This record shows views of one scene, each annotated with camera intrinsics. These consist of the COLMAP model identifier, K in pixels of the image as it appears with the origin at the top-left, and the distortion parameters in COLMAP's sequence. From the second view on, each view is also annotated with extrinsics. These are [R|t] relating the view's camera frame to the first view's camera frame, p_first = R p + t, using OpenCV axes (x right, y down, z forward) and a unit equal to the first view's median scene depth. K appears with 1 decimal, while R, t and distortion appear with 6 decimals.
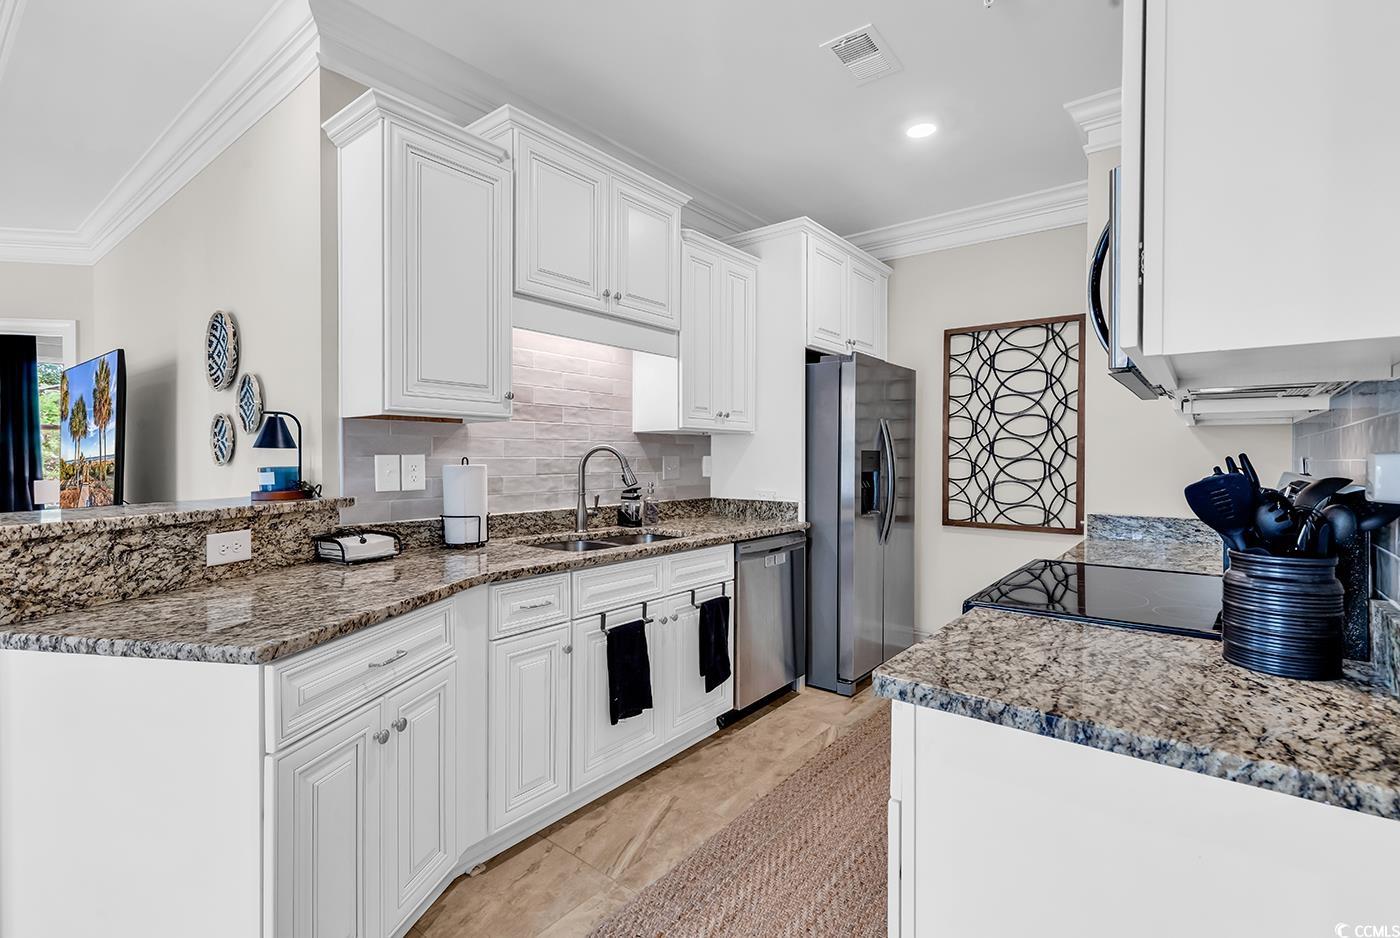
lens RADIAL K [[631.8, 0, 706.1], [0, 631.8, 463.8], [0, 0, 1]] dist [0.003585, 0.000287]
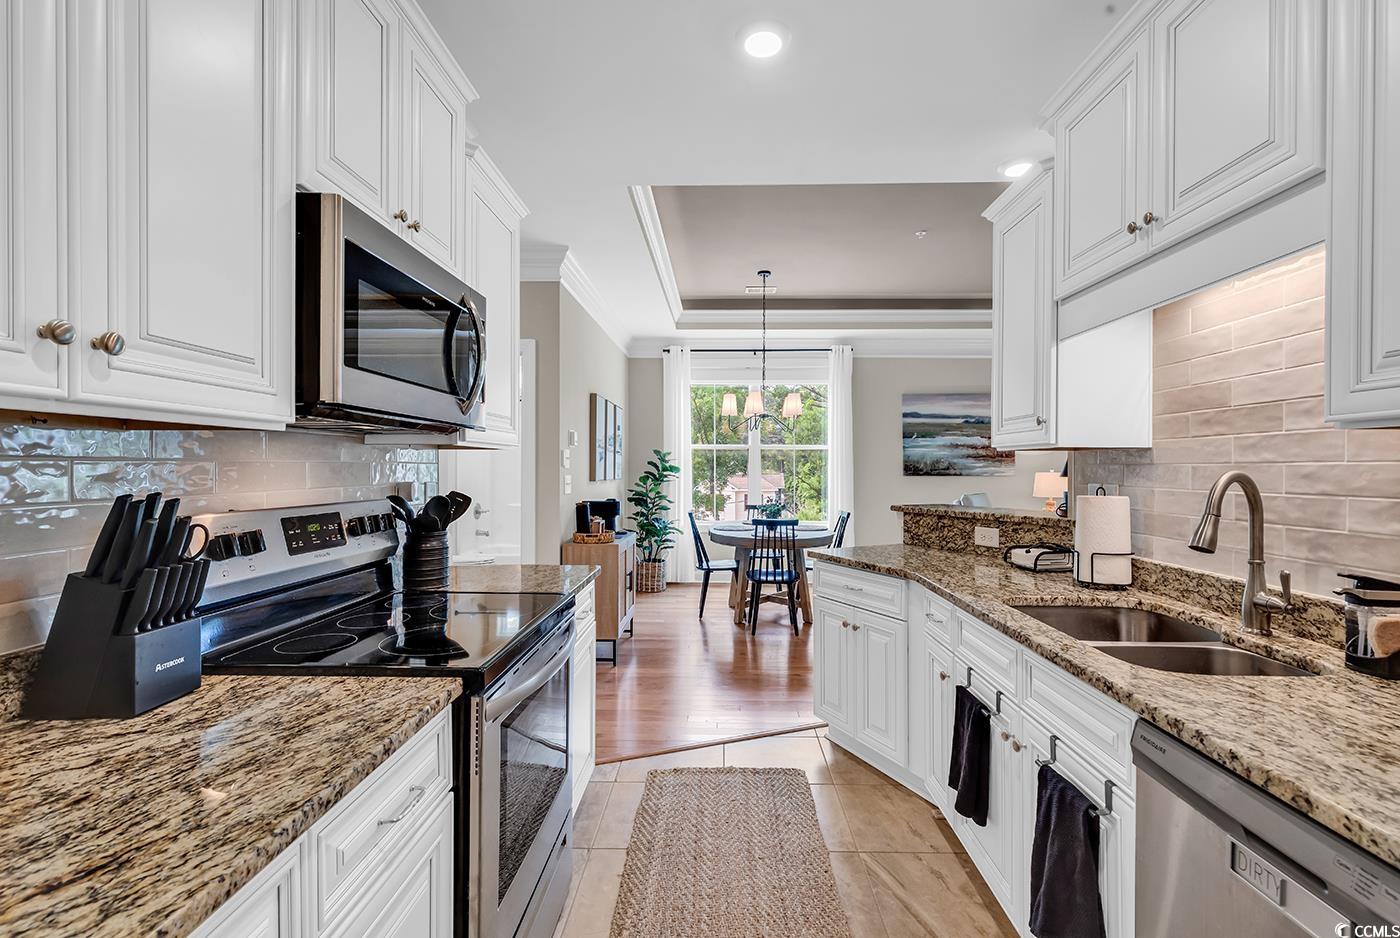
lens RADIAL K [[640.1, 0, 691.3], [0, 640.1, 463.6], [0, 0, 1]] dist [0.009095, 0.000030]
pose [[-0.813531, -0.007666, -0.581471, 0.454340], [-0.009521, 0.999955, 0.000139, -0.028060], [0.581444, 0.005649, -0.813567, 1.018728]]
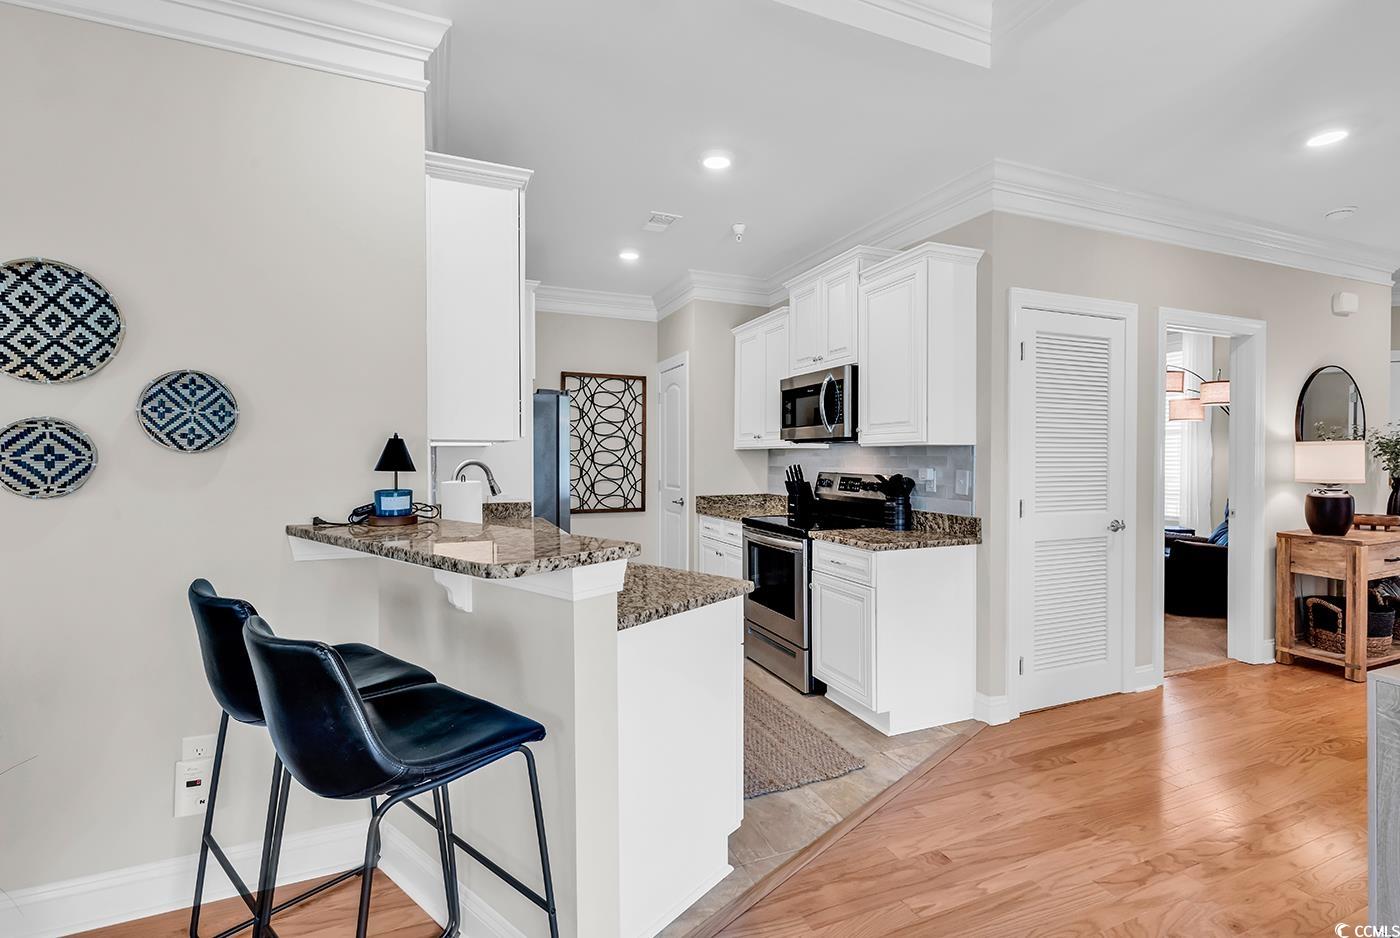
lens RADIAL K [[640.1, 0, 691.3], [0, 640.1, 463.6], [0, 0, 1]] dist [0.009095, 0.000030]
pose [[0.496932, -0.012653, 0.867697, -0.835532], [0.010377, 0.999909, 0.008639, -0.025413], [-0.867727, 0.004711, 0.497018, 0.076807]]
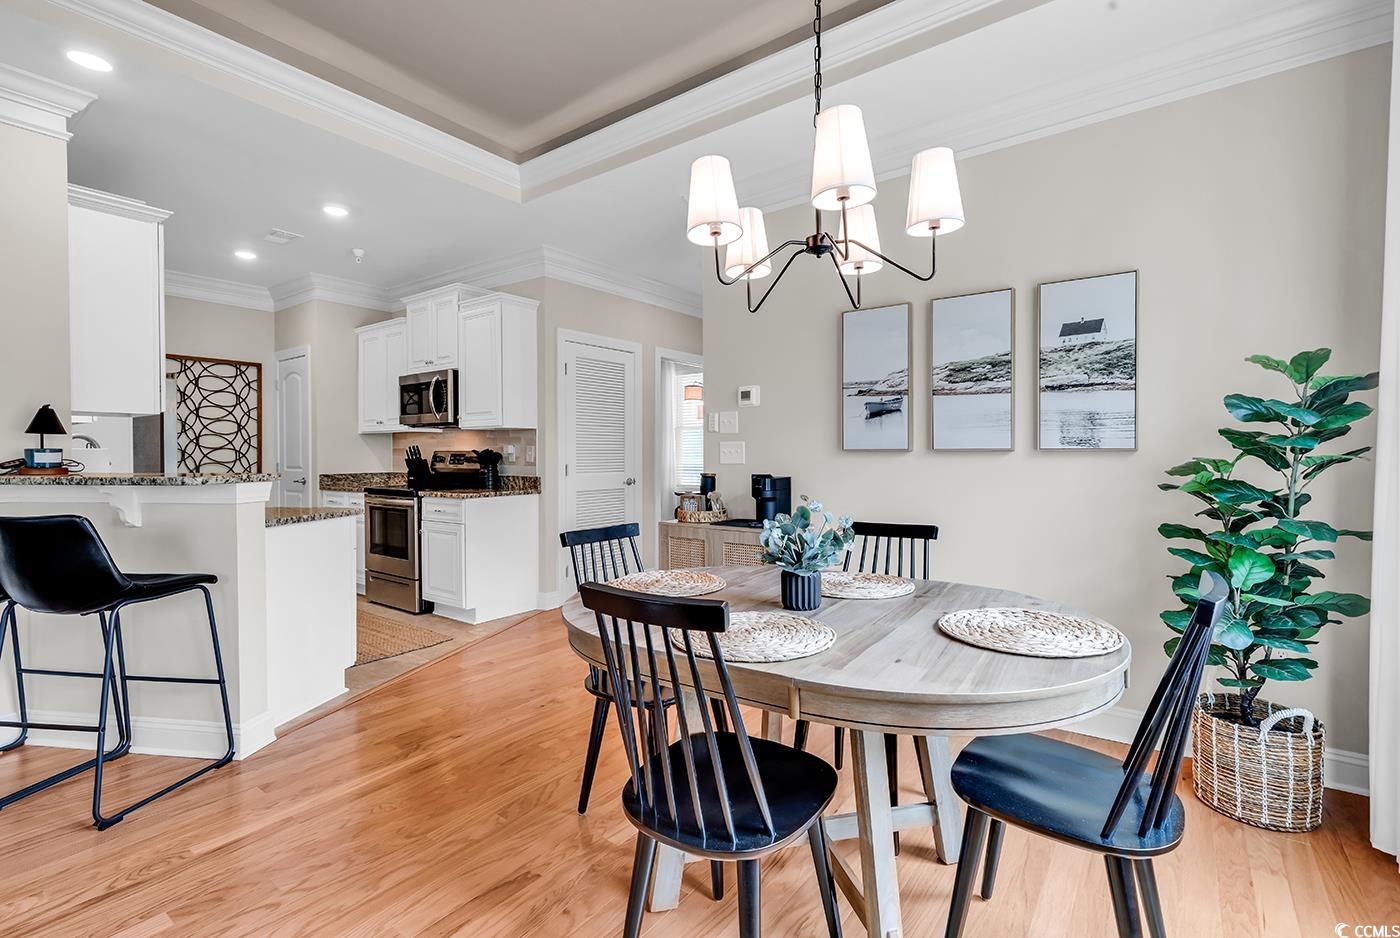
lens RADIAL K [[653.5, 0, 727.4], [0, 653.5, 458.6], [0, 0, 1]] dist [0.002821, 0.000301]
pose [[-0.045634, -0.010359, 0.998905, -1.303344], [0.012912, 0.999857, 0.010958, 0.017728], [-0.998875, 0.013398, -0.045494, -0.185319]]
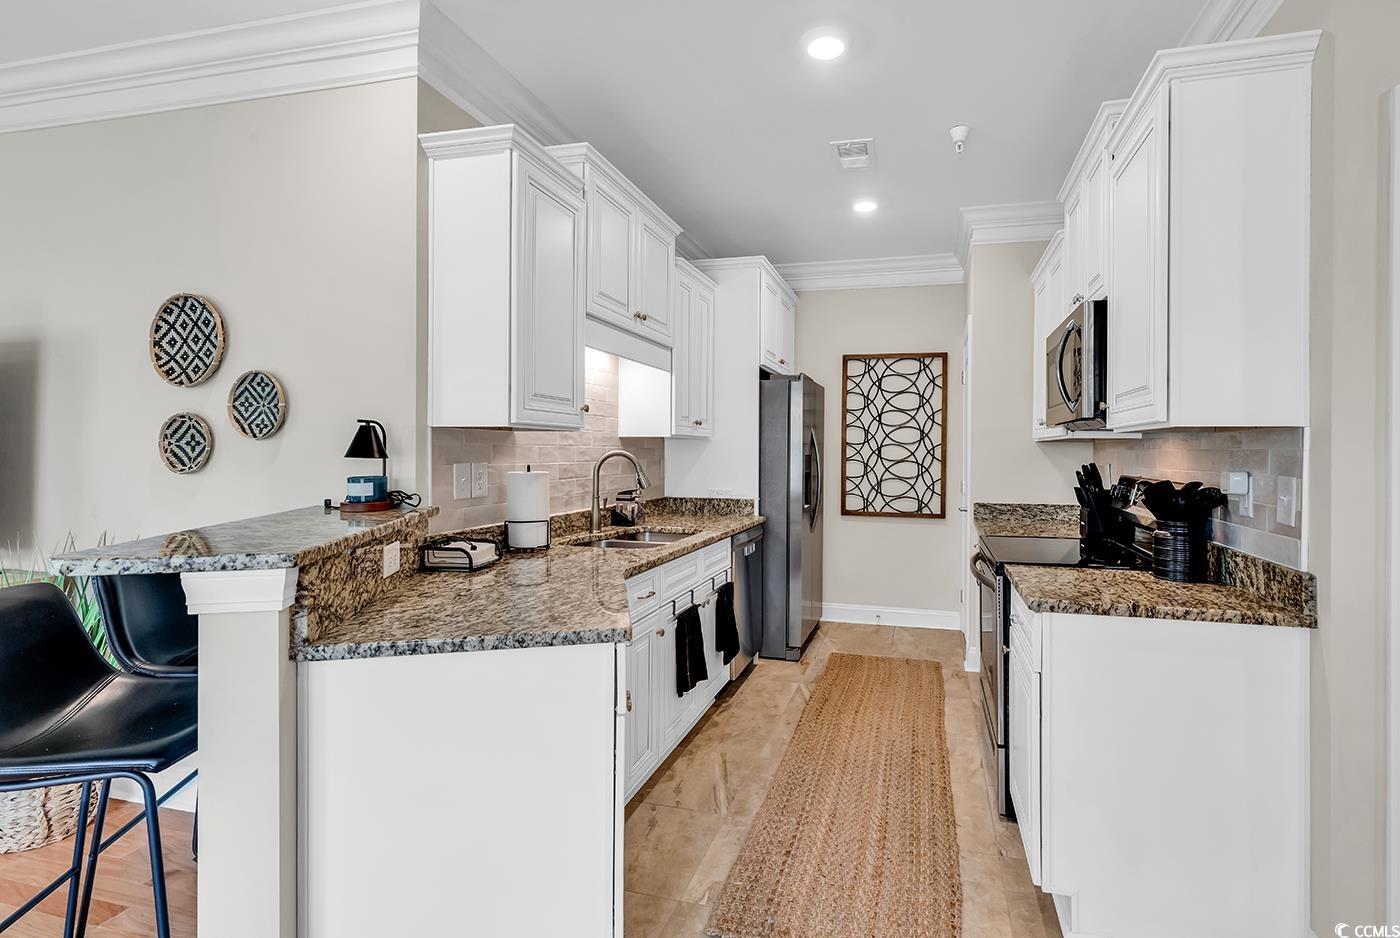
lens RADIAL K [[652.3, 0, 751.8], [0, 652.3, 449.9], [0, 0, 1]] dist [0.003222, 0.000153]
pose [[0.916294, 0.005885, 0.400463, -0.347663], [-0.001444, 0.999934, -0.011392, -0.016698], [-0.400504, 0.009860, 0.916242, -0.100042]]
